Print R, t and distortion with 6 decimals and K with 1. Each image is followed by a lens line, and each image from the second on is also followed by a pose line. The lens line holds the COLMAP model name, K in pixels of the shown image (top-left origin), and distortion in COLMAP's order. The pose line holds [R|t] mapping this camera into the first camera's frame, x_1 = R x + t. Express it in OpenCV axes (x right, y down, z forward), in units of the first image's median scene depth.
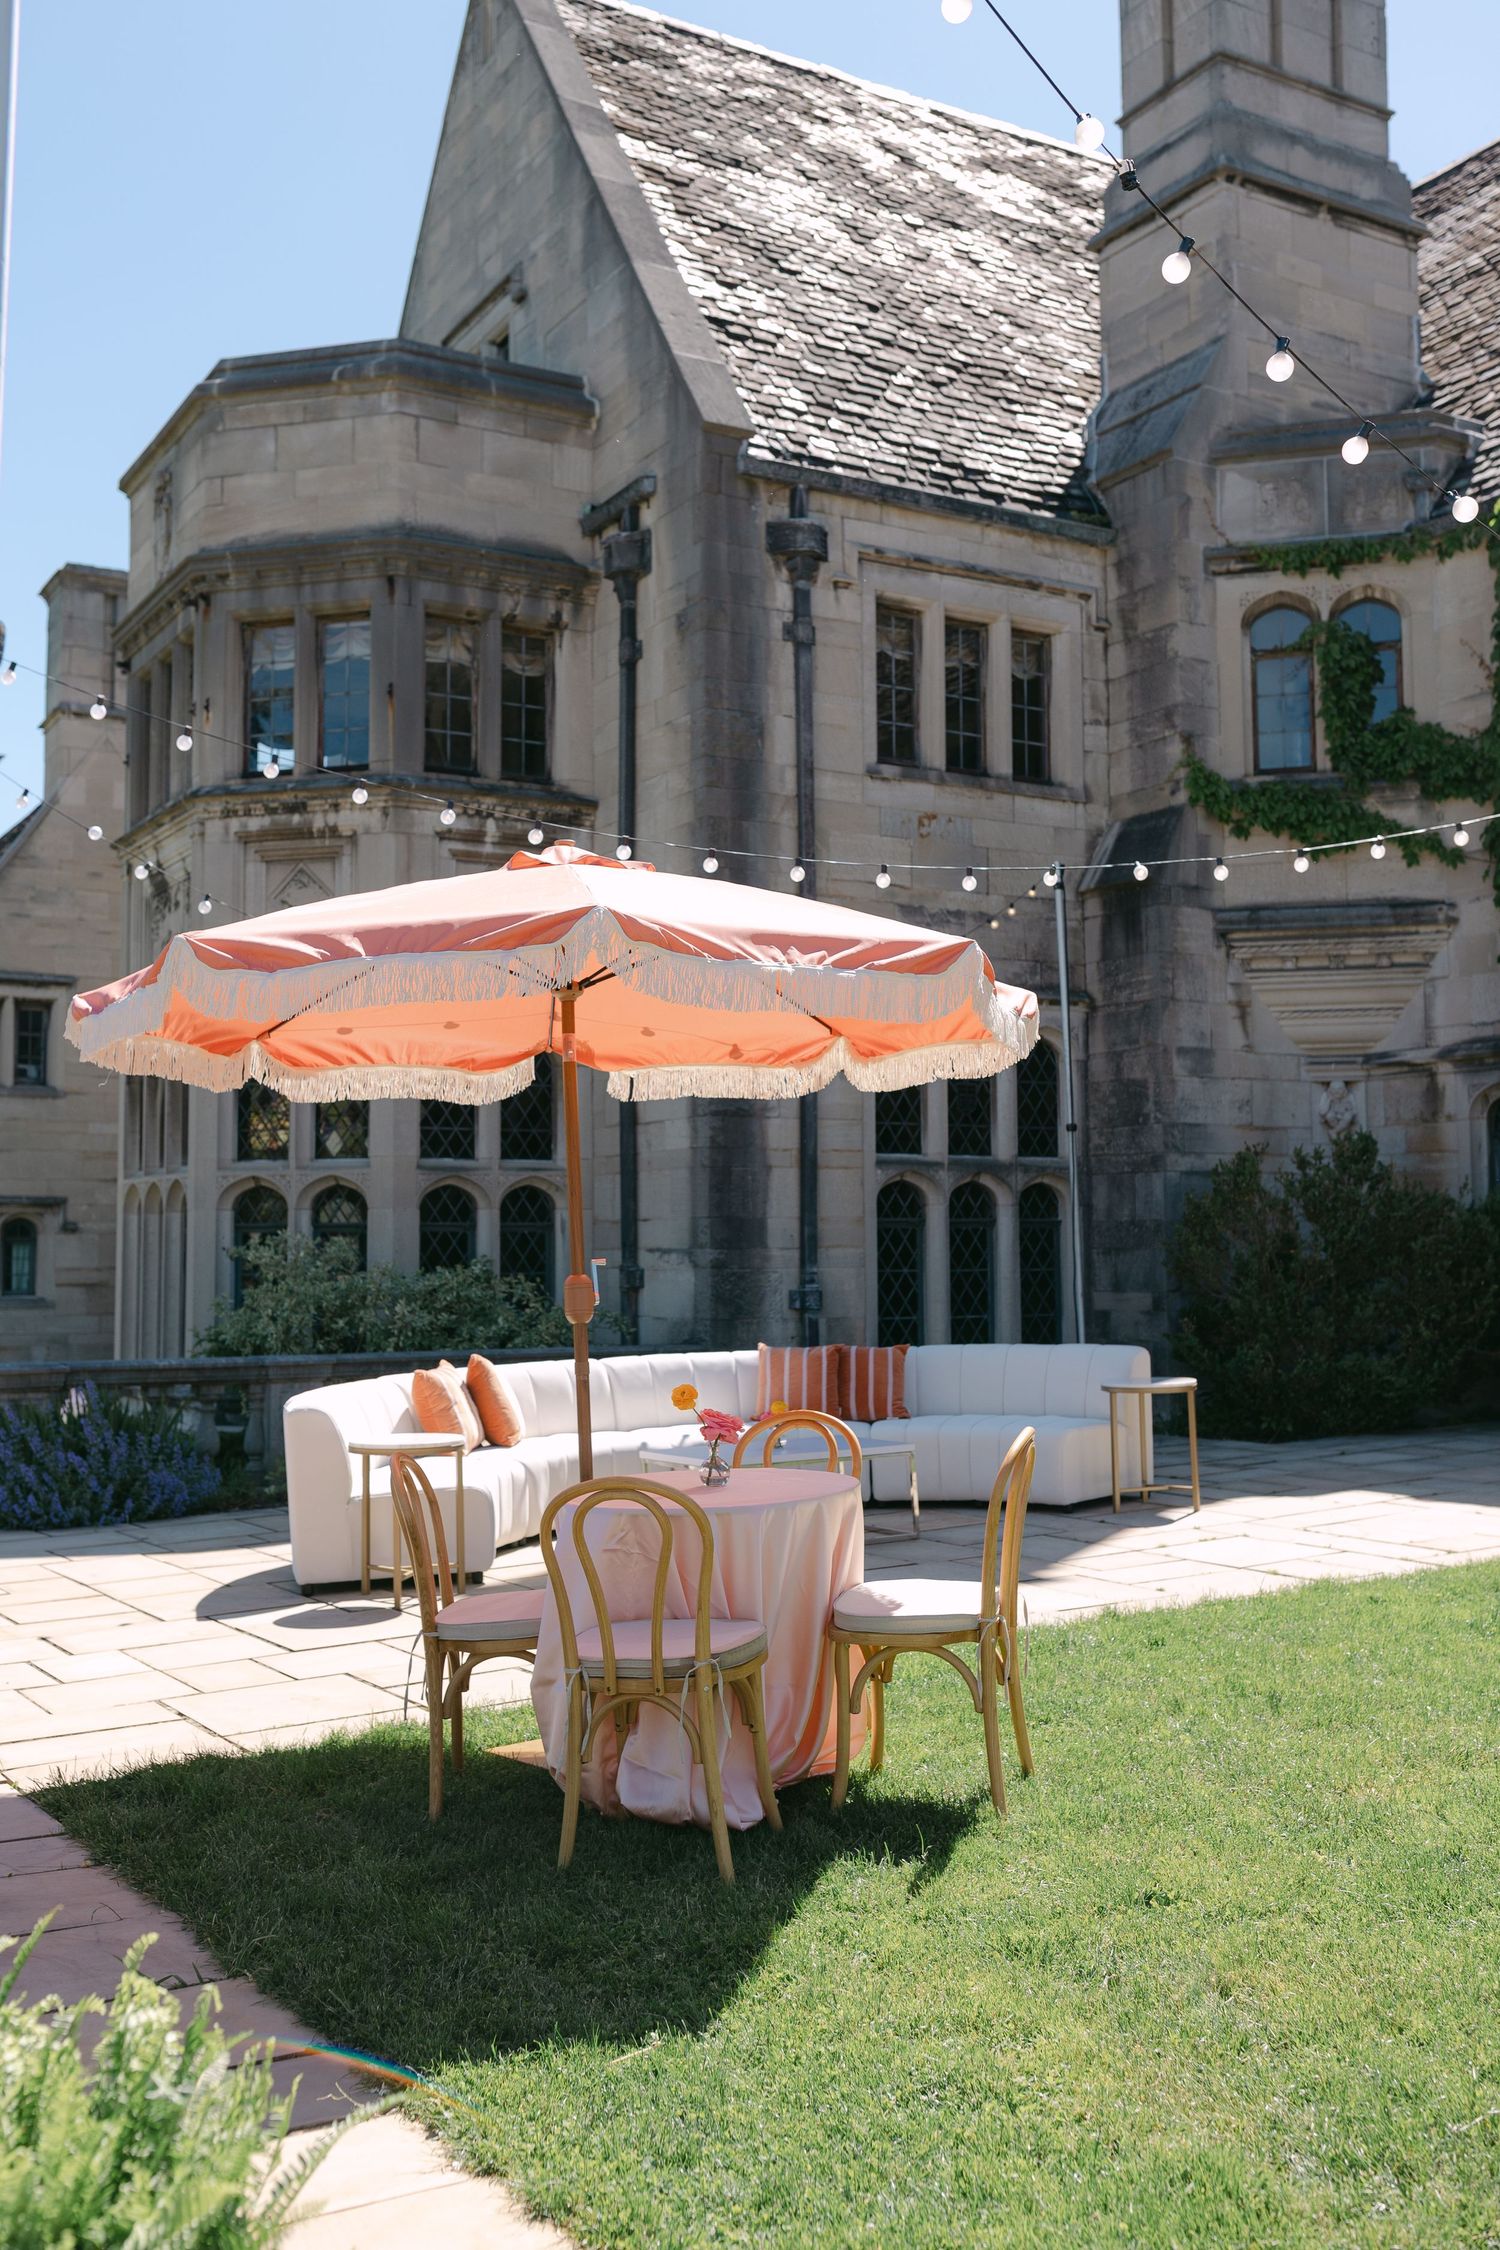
lens RADIAL K [[2136.9, 0, 750.0], [0, 2136.9, 1125.0], [0, 0, 1]] dist [-0.001305, -0.004972]
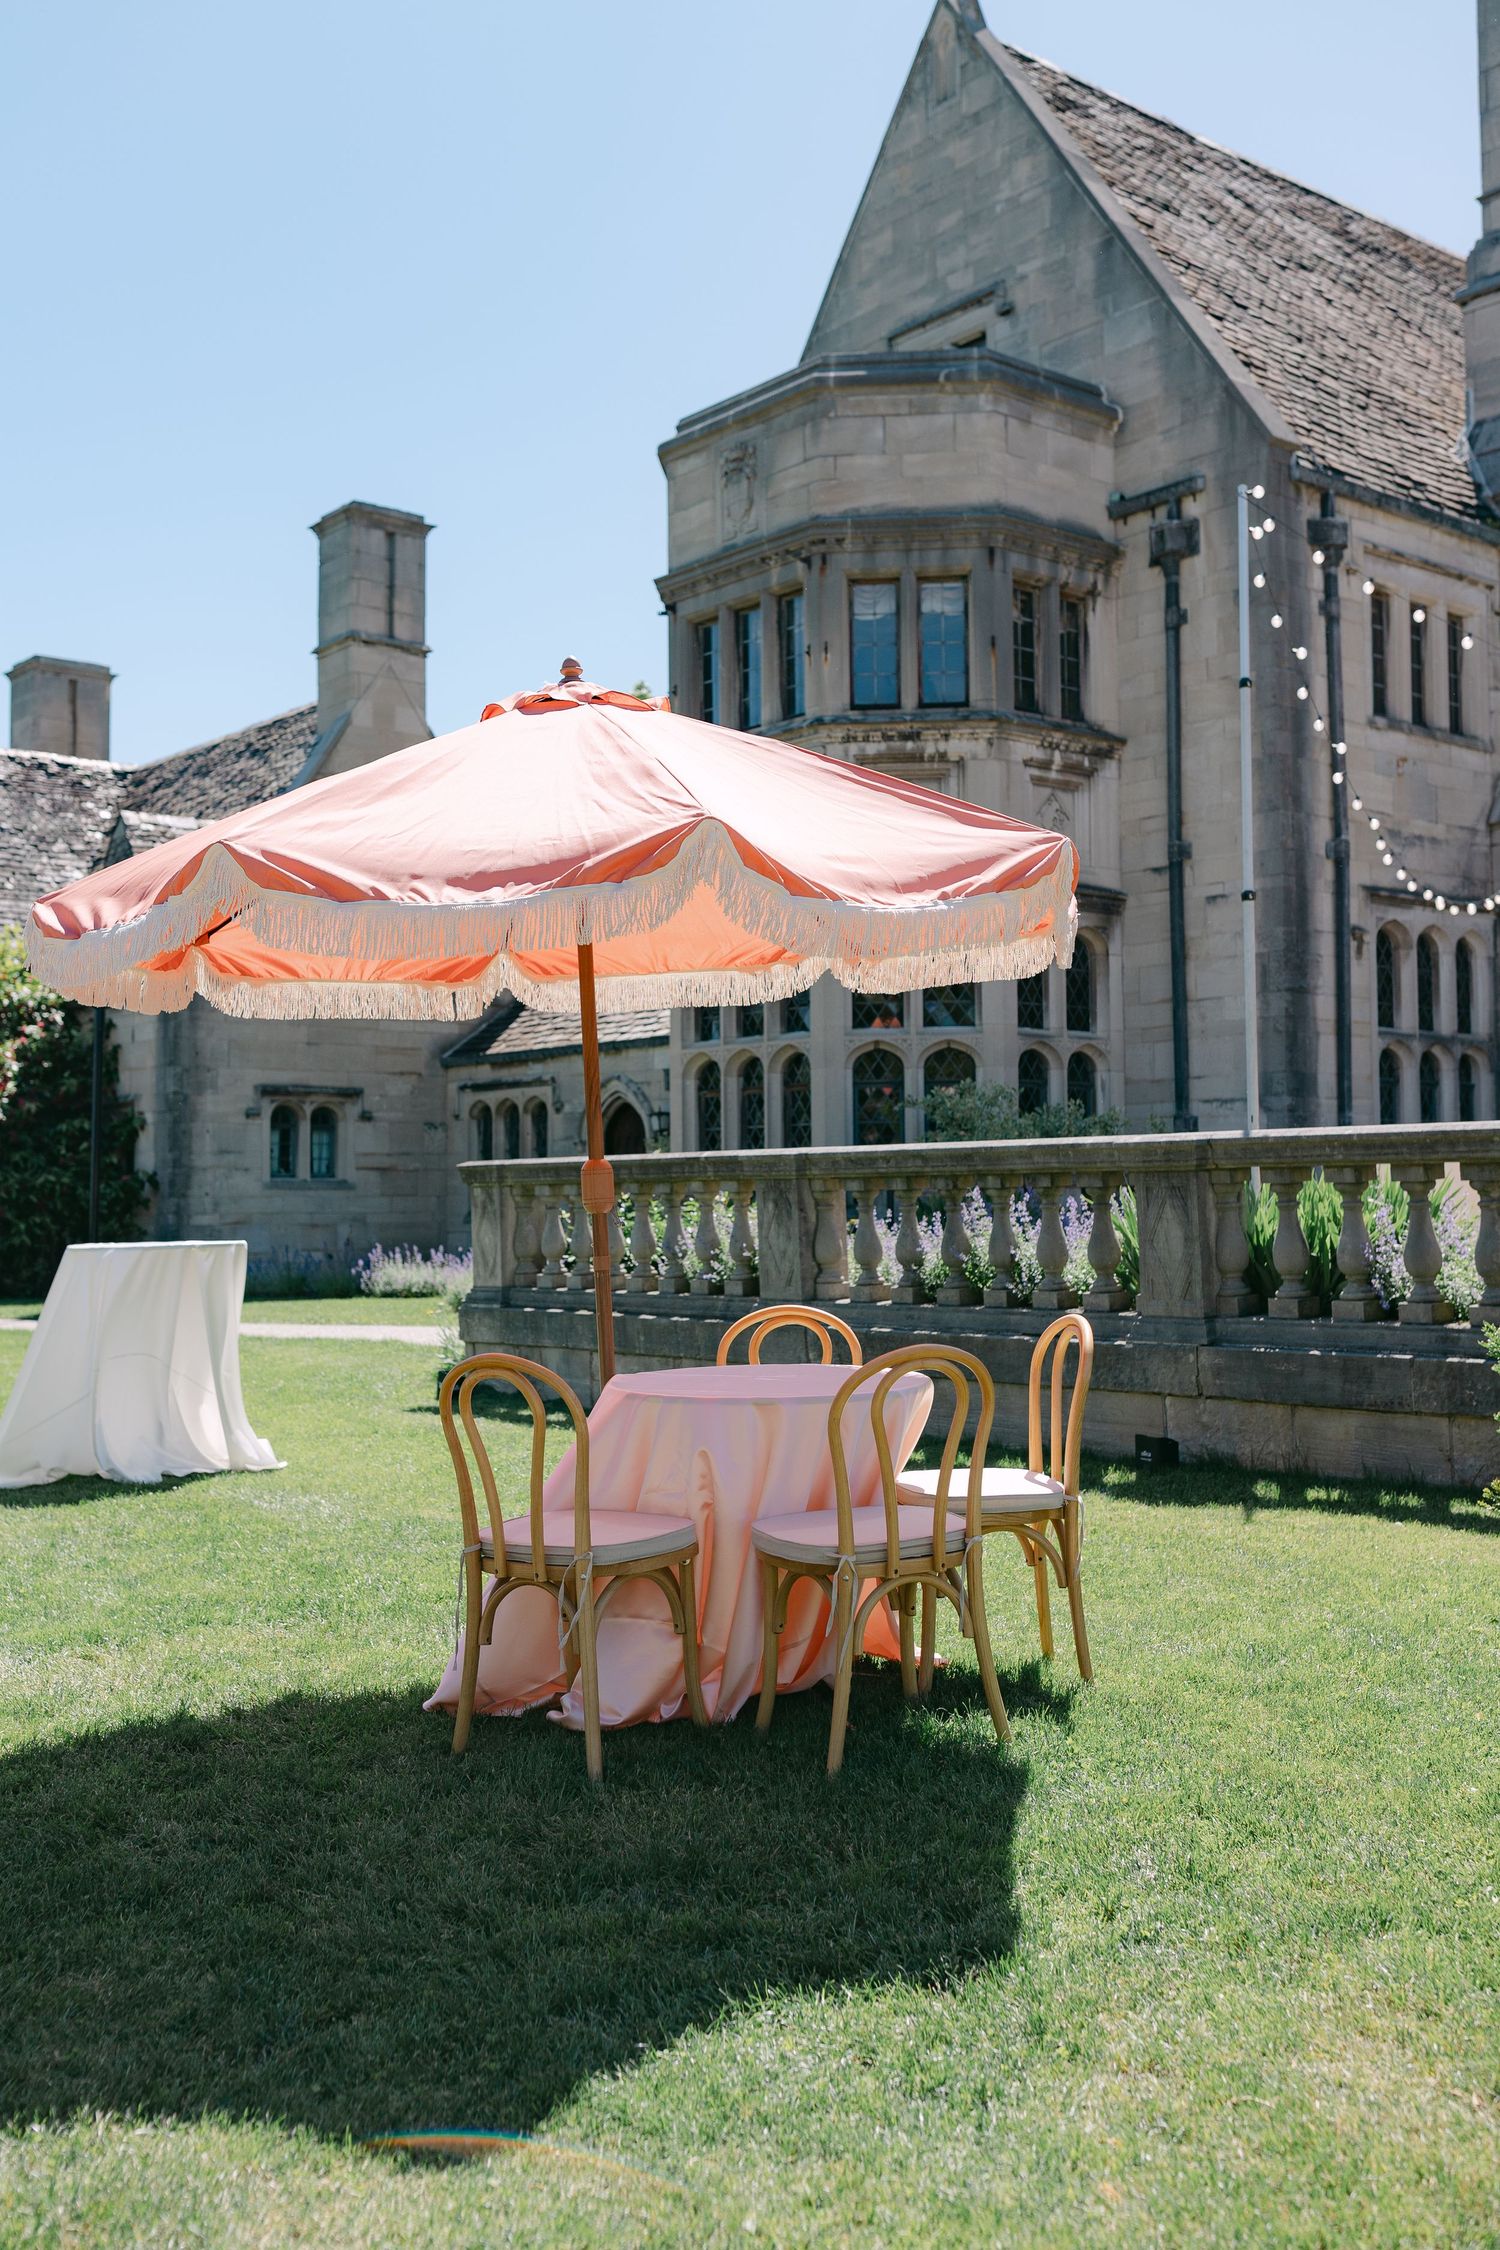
lens RADIAL K [[2162.9, 0, 750.0], [0, 2162.9, 1125.0], [0, 0, 1]] dist [0.011252, -0.011831]
pose [[0.986463, 0.003608, 0.163942, -0.496318], [-0.007064, 0.999765, 0.020503, 0.046489], [-0.163830, -0.021383, 0.986257, -0.195241]]
